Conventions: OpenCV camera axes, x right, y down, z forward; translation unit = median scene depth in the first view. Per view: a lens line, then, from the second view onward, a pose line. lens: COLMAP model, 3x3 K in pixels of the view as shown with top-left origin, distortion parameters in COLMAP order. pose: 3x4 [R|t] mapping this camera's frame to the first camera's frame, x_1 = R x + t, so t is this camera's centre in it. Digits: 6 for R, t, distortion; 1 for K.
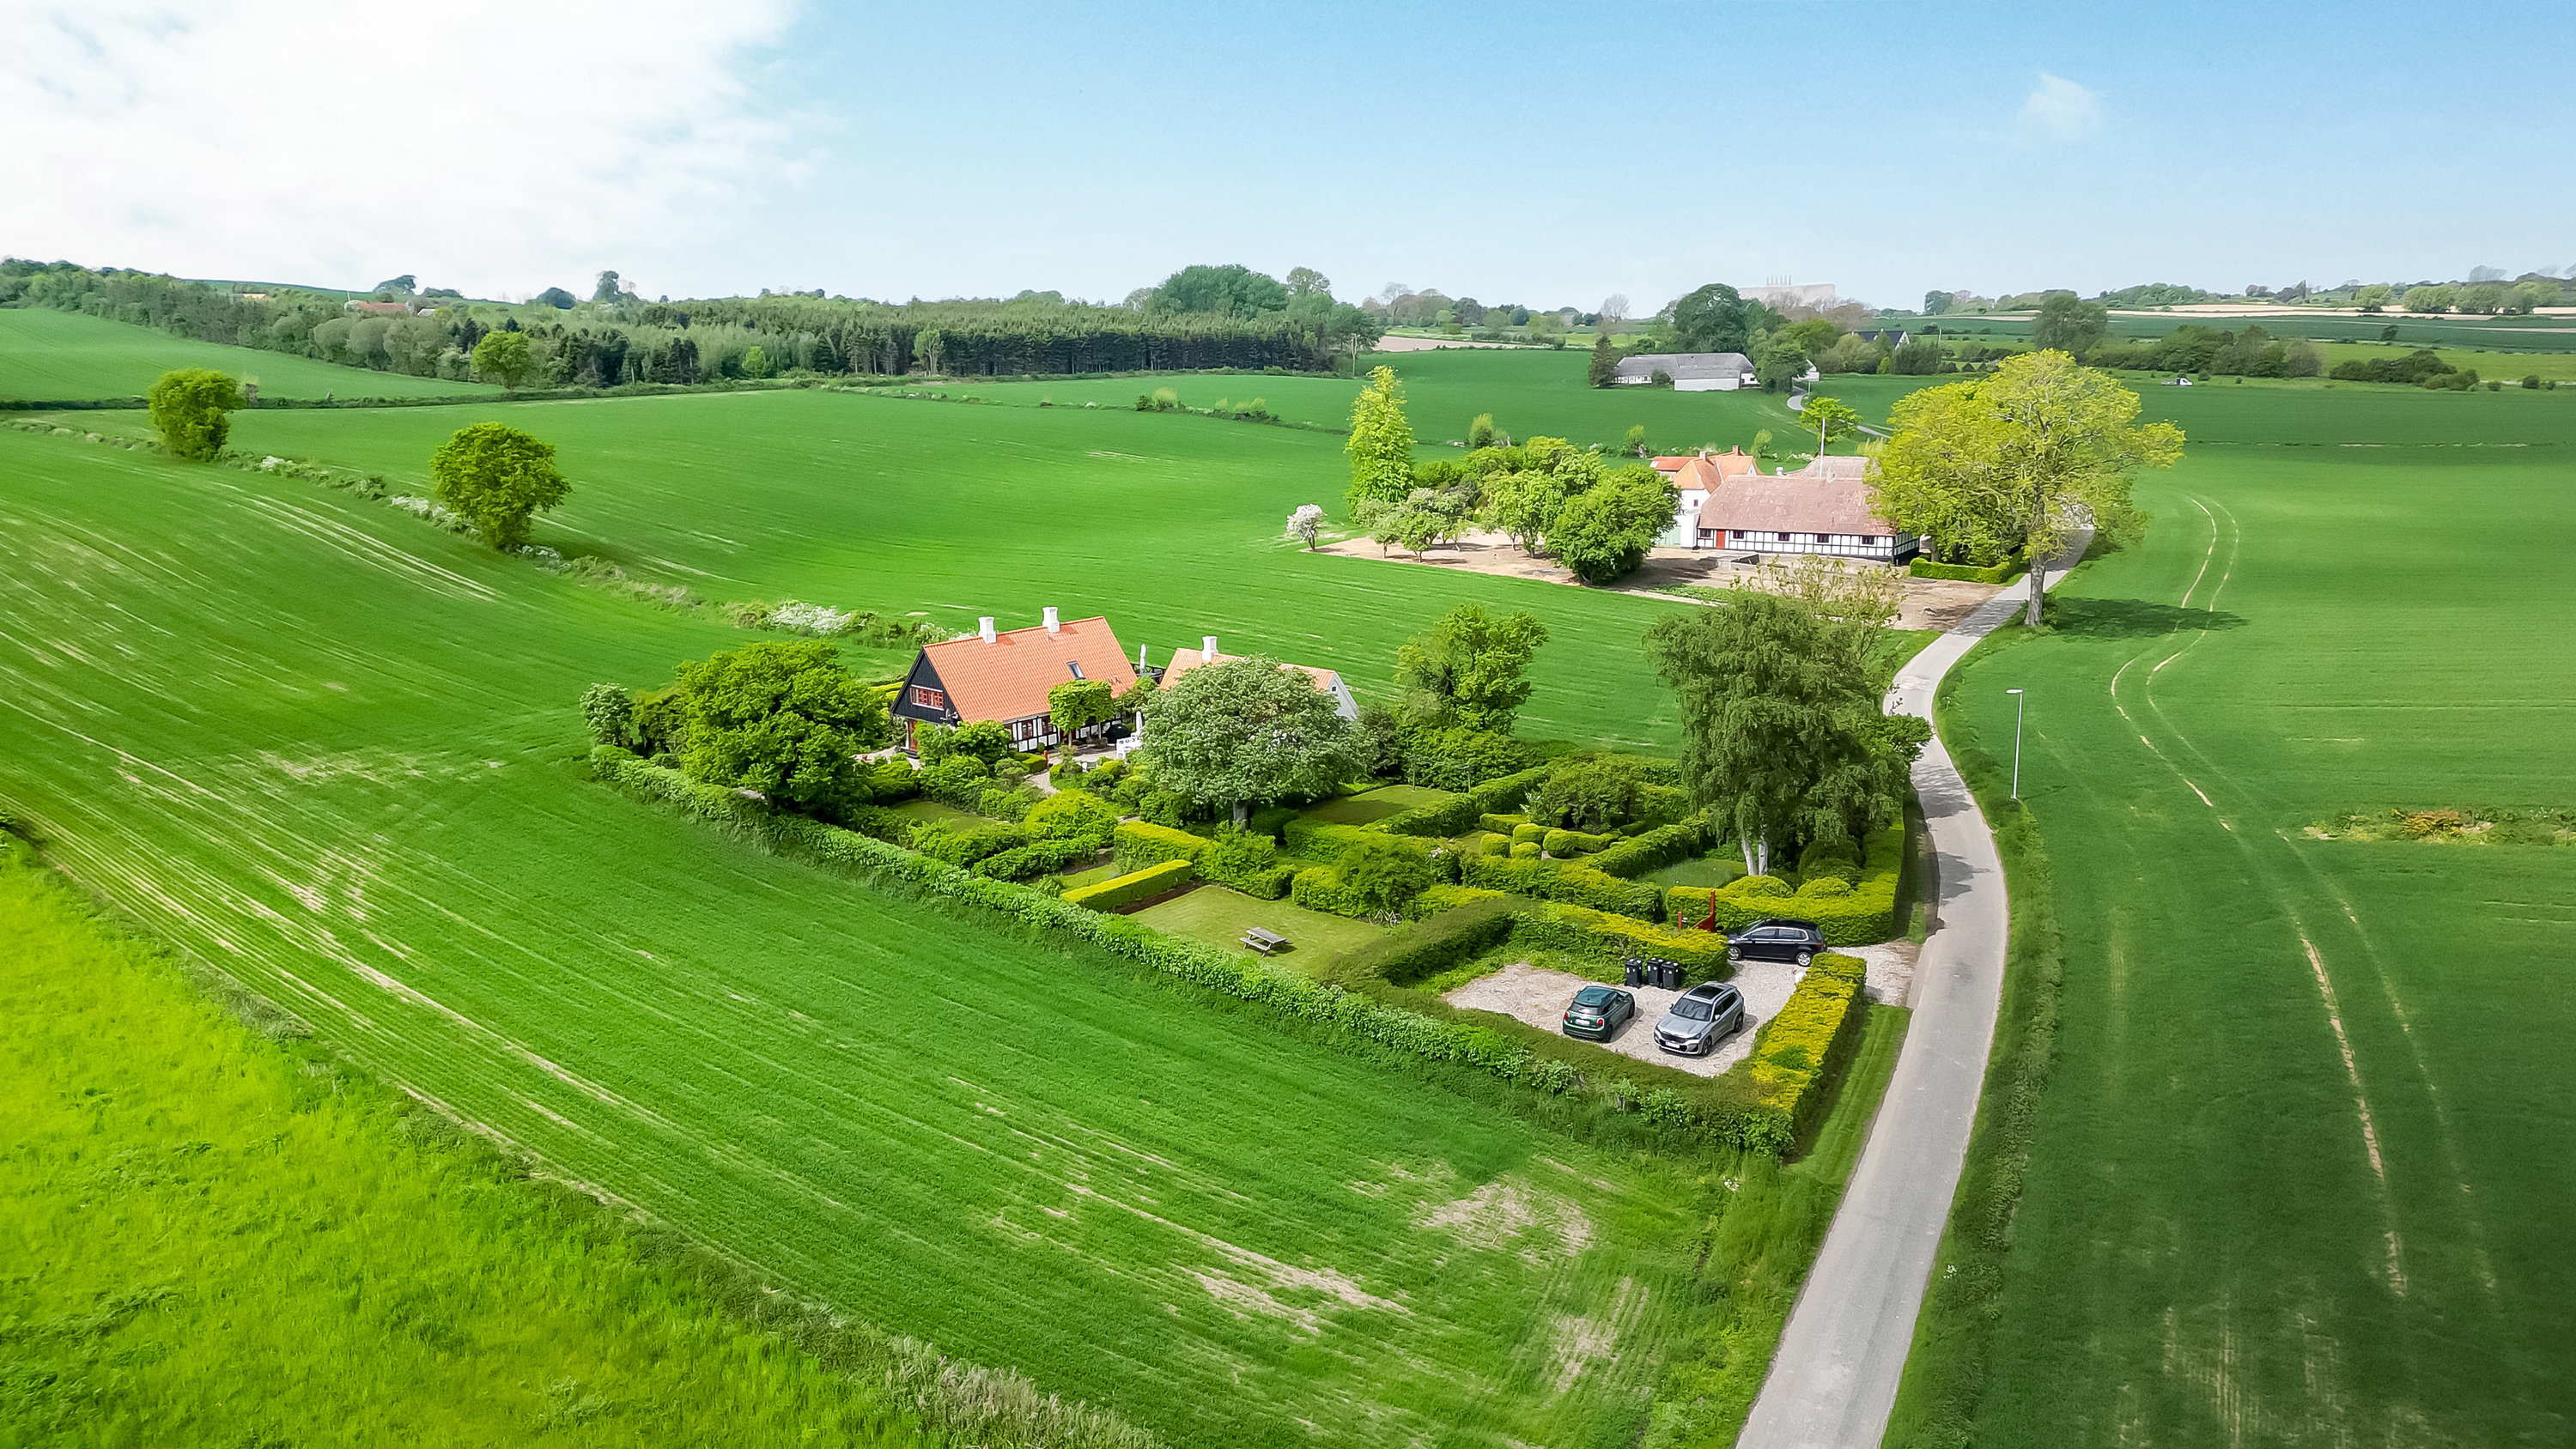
lens RADIAL K [[1743.4, 0, 1288.0], [0, 1743.4, 724.5], [0, 0, 1]] dist [0.149380, -0.068290]
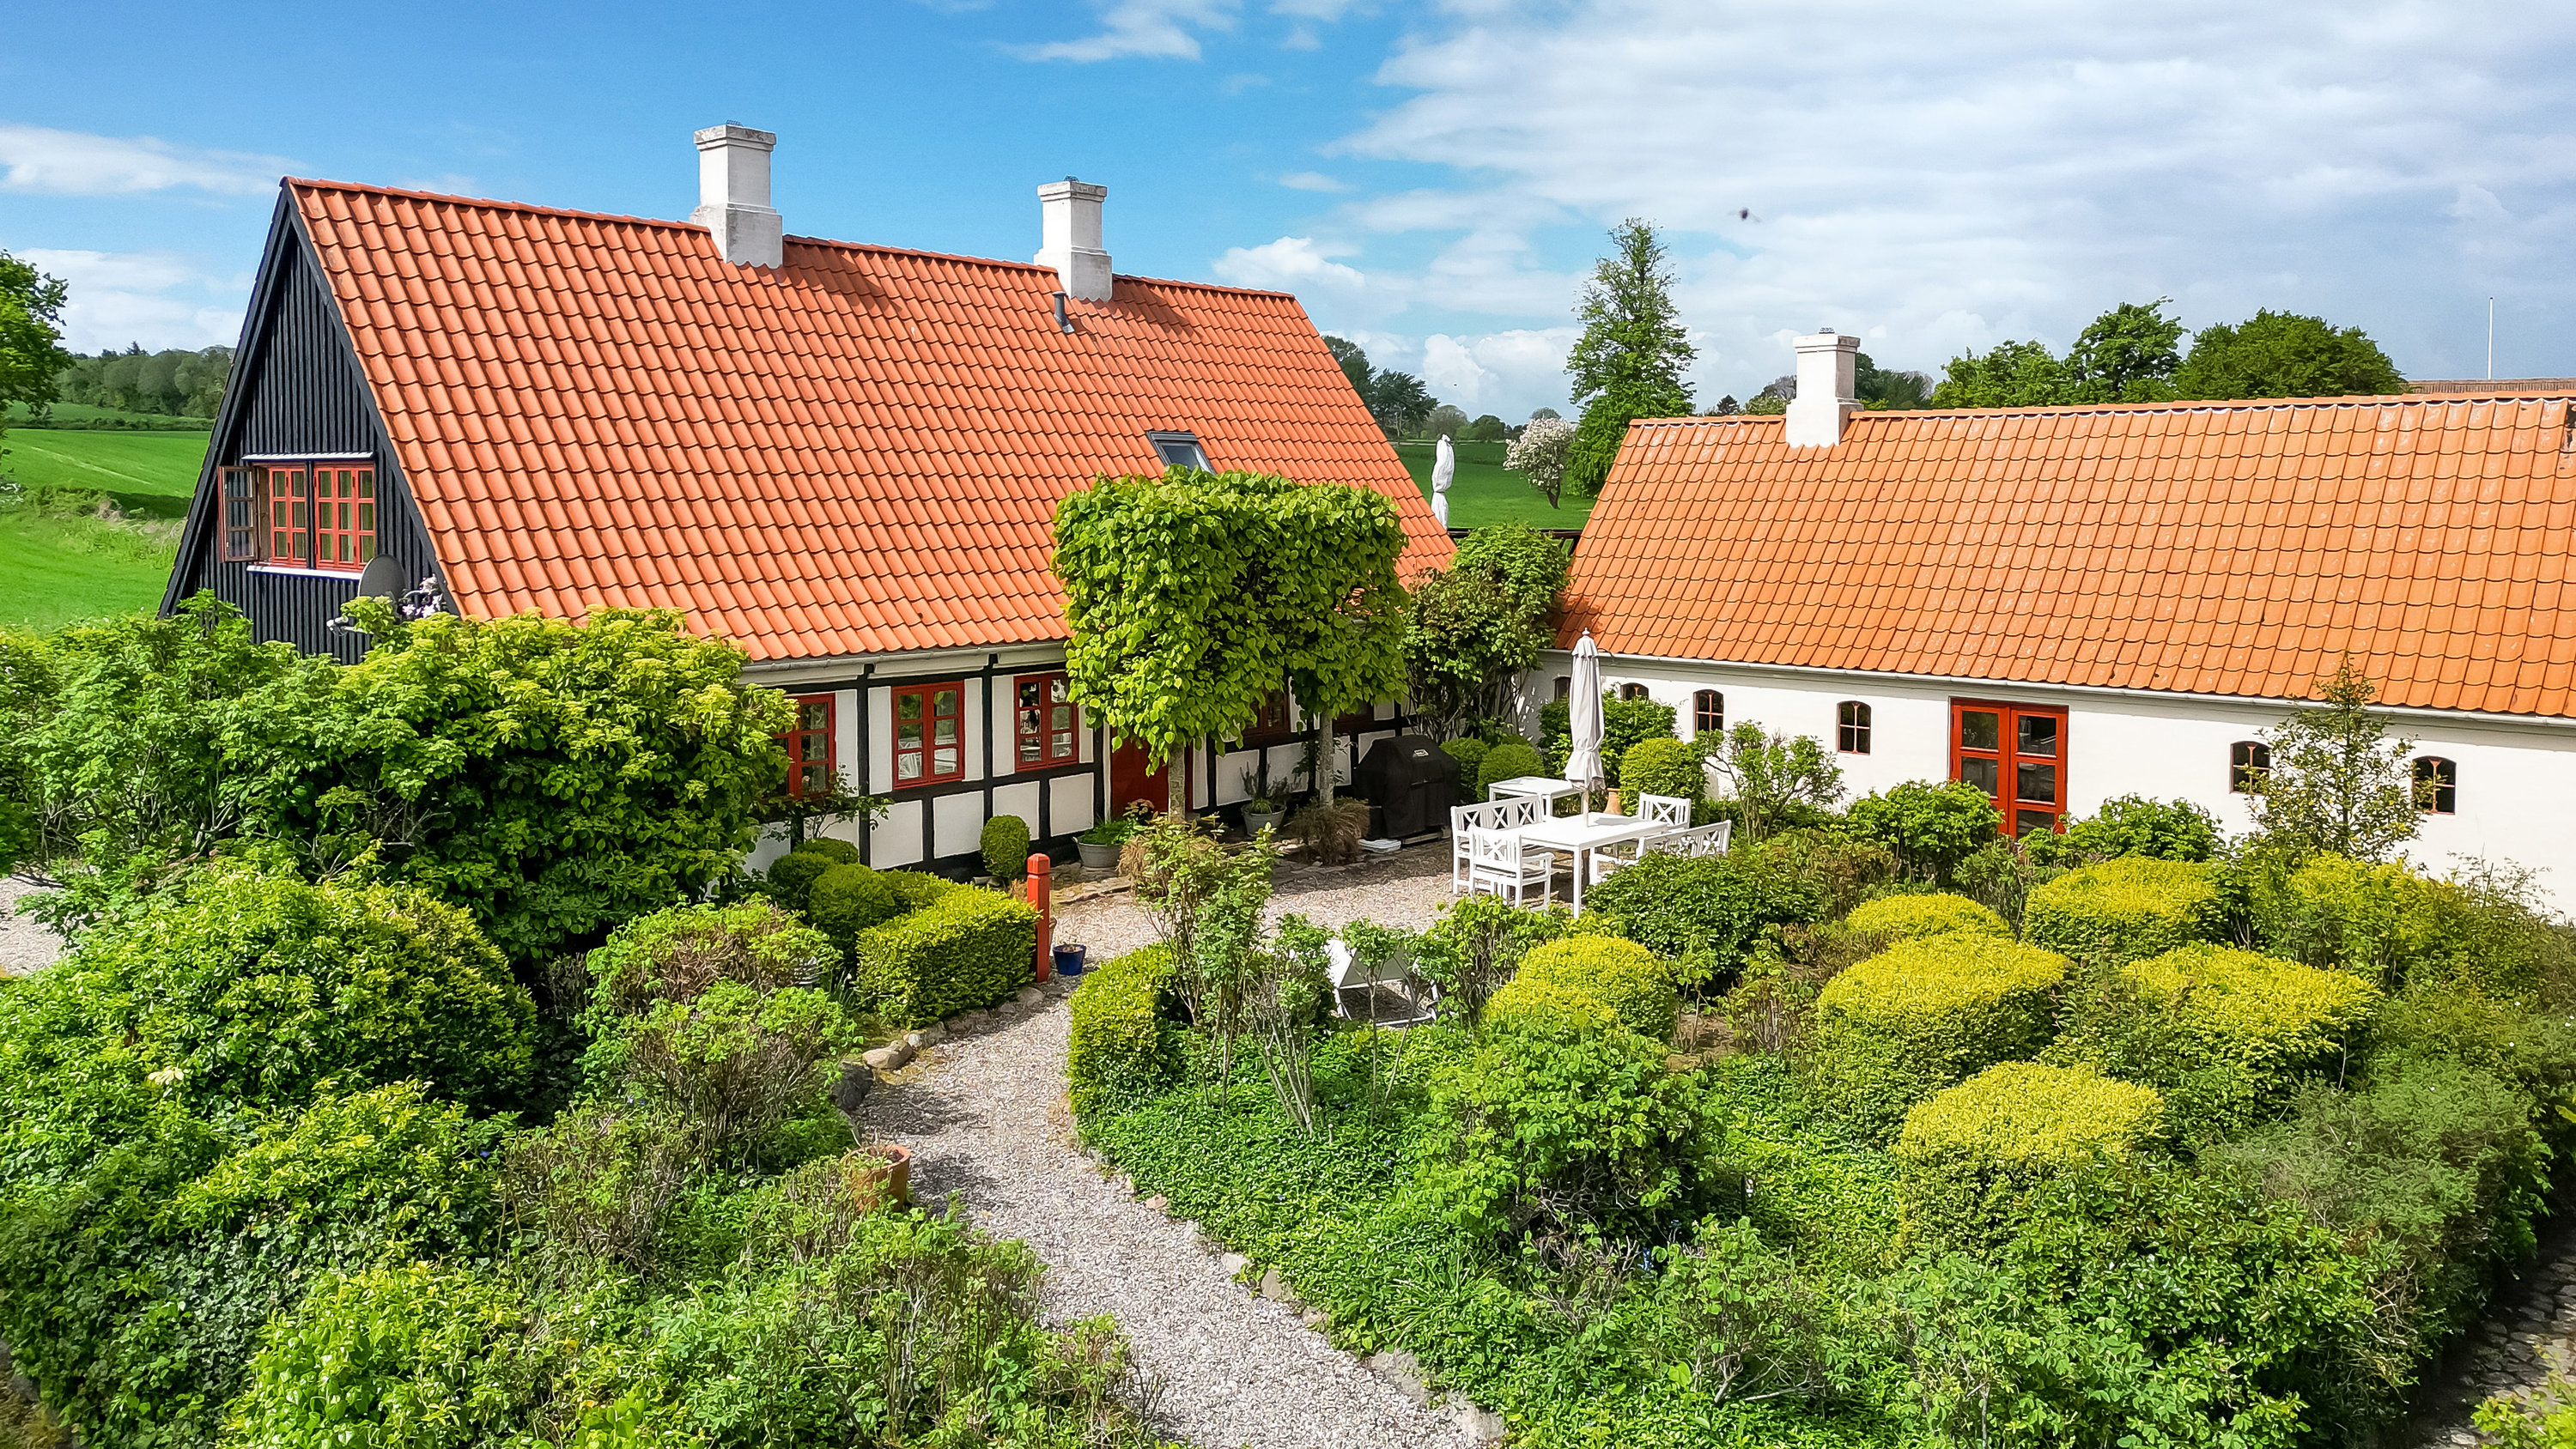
lens RADIAL K [[1888.2, 0, 1288.0], [0, 1888.2, 724.5], [0, 0, 1]] dist [0.109092, -0.093781]
pose [[0.999837, 0.015587, 0.009150, -0.116655], [-0.014823, 0.996821, -0.078284, 0.015533], [-0.010341, 0.078136, 0.996889, 0.822181]]
